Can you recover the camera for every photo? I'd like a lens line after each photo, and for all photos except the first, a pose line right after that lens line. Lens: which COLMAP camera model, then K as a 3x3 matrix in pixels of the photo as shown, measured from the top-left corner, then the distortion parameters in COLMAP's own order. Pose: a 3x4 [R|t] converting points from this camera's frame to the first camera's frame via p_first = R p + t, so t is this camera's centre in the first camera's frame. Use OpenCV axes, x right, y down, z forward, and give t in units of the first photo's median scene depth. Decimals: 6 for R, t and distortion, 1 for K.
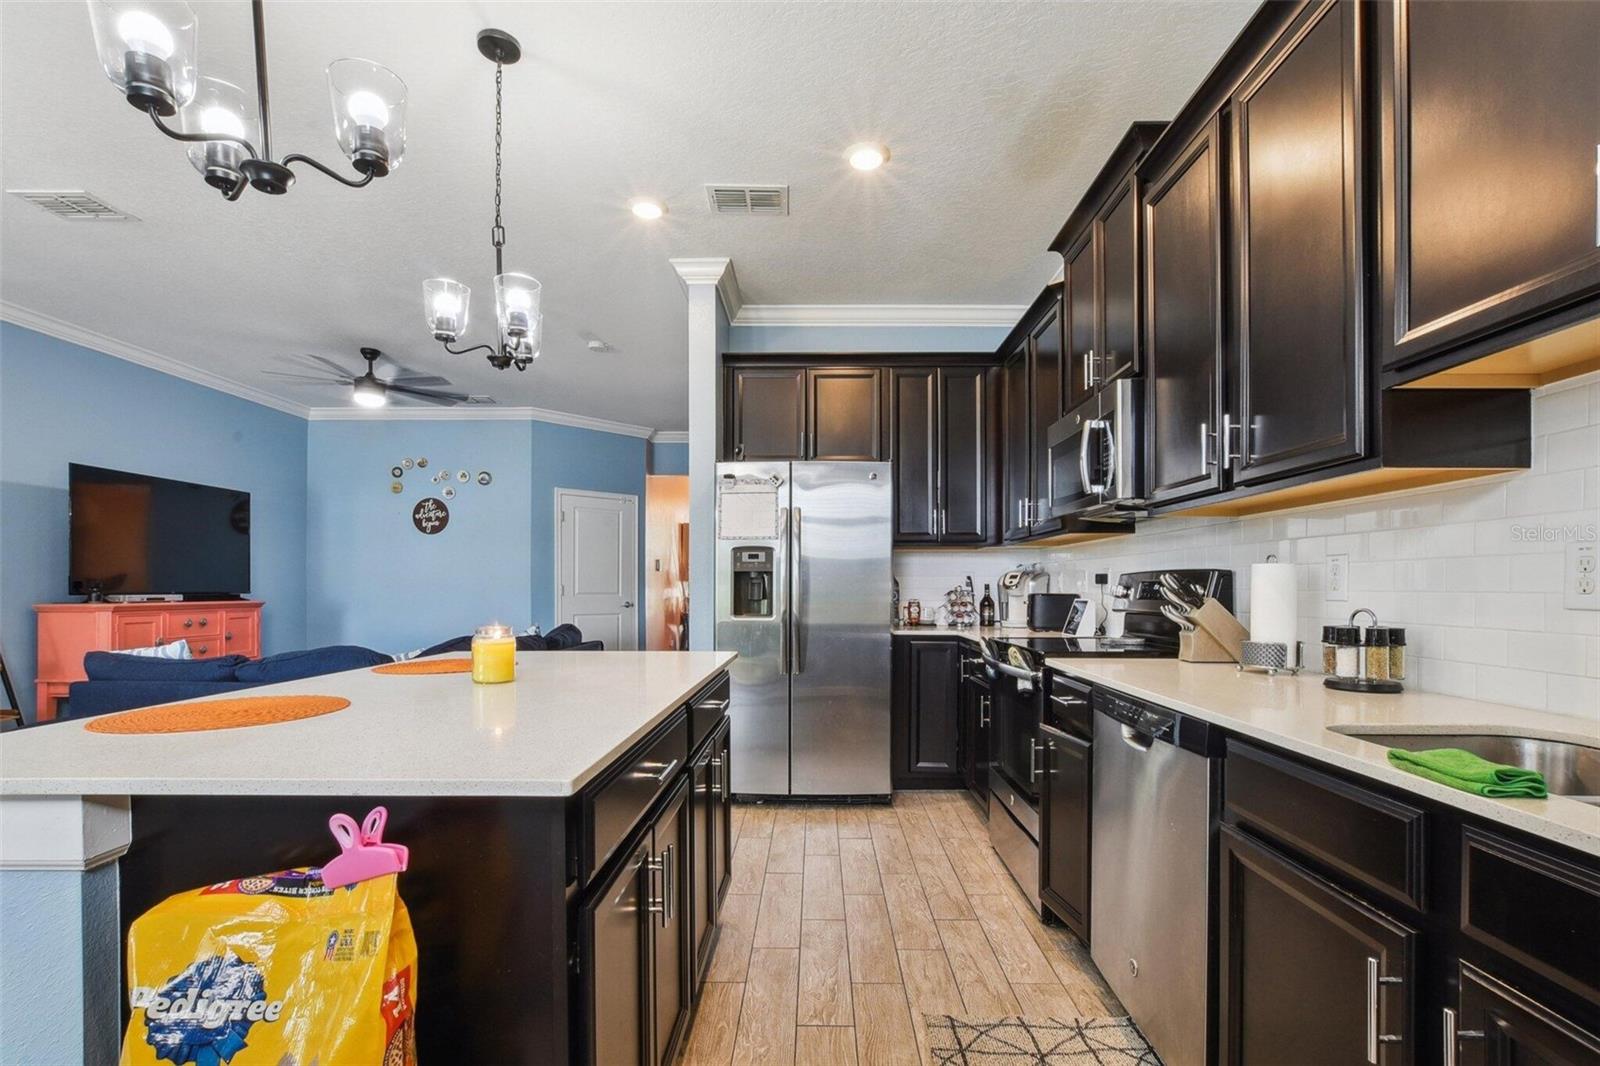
lens RADIAL K [[722.0, 0, 808.3], [0, 722.0, 585.0], [0, 0, 1]] dist [-0.007574, 0.000393]
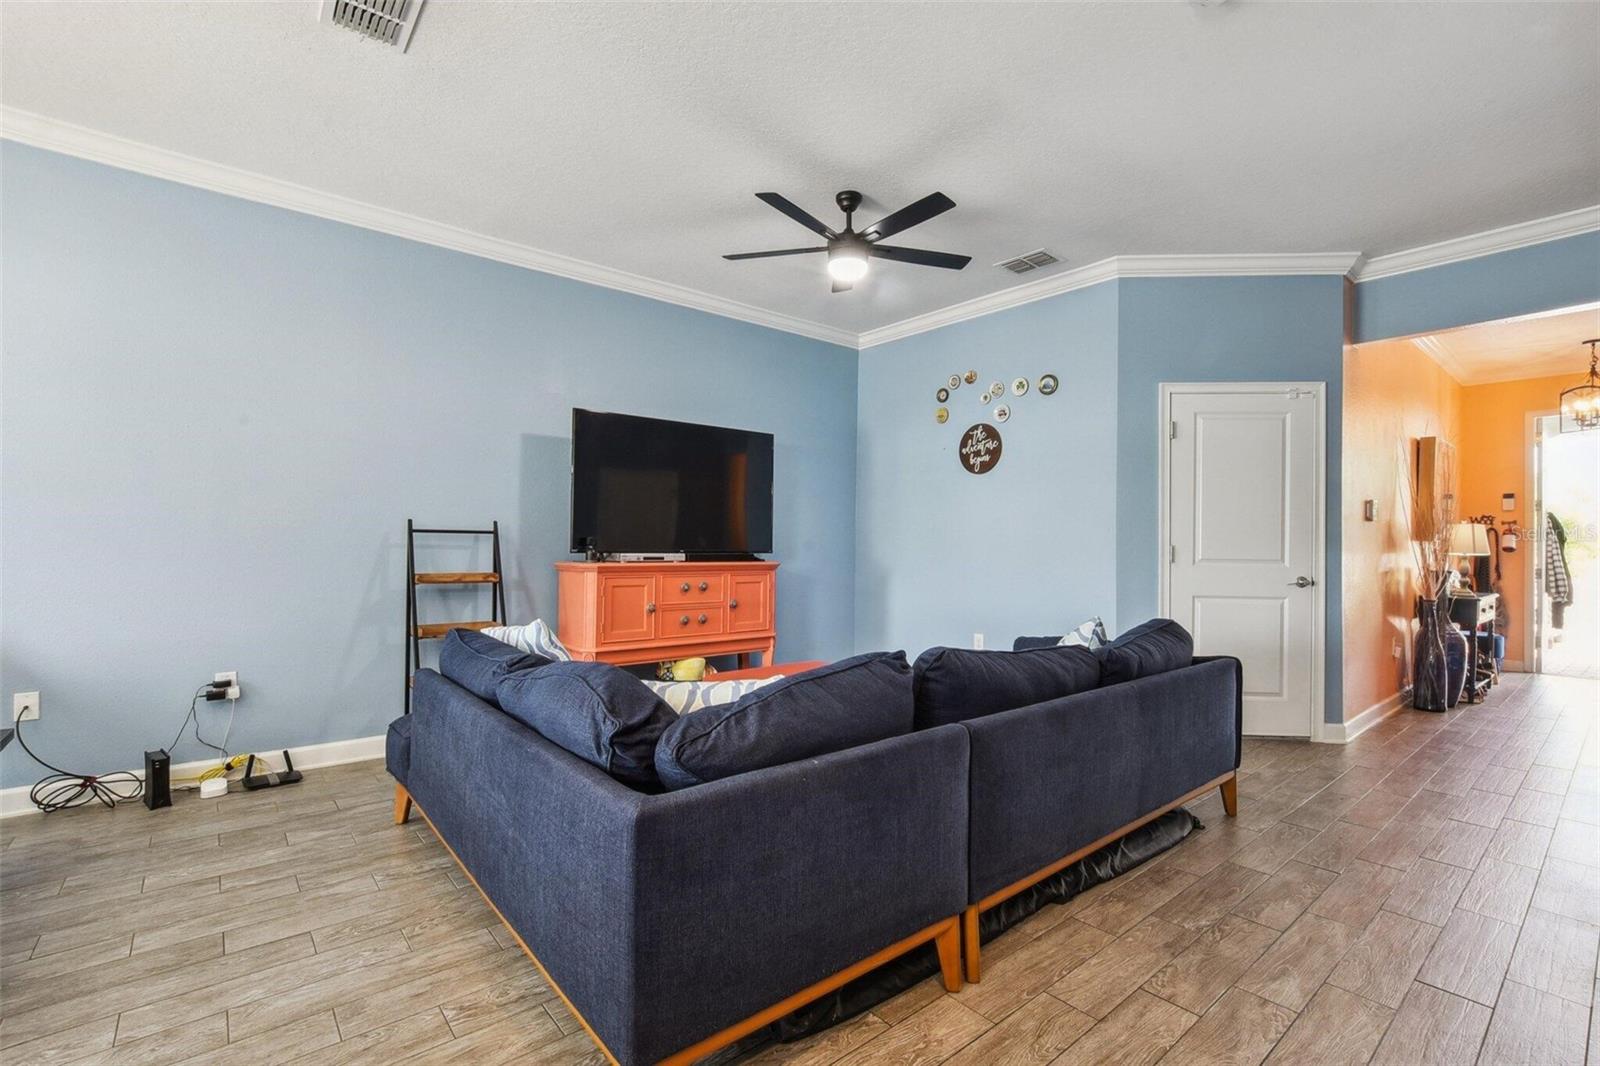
lens RADIAL K [[722.0, 0, 800.7], [0, 722.0, 541.7], [0, 0, 1]] dist [-0.007574, 0.000393]
pose [[0.651363, 0.000765, -0.758766, -0.093943], [-0.006734, 0.999966, -0.004773, 0.001722], [0.758736, 0.008218, 0.651346, 0.396176]]
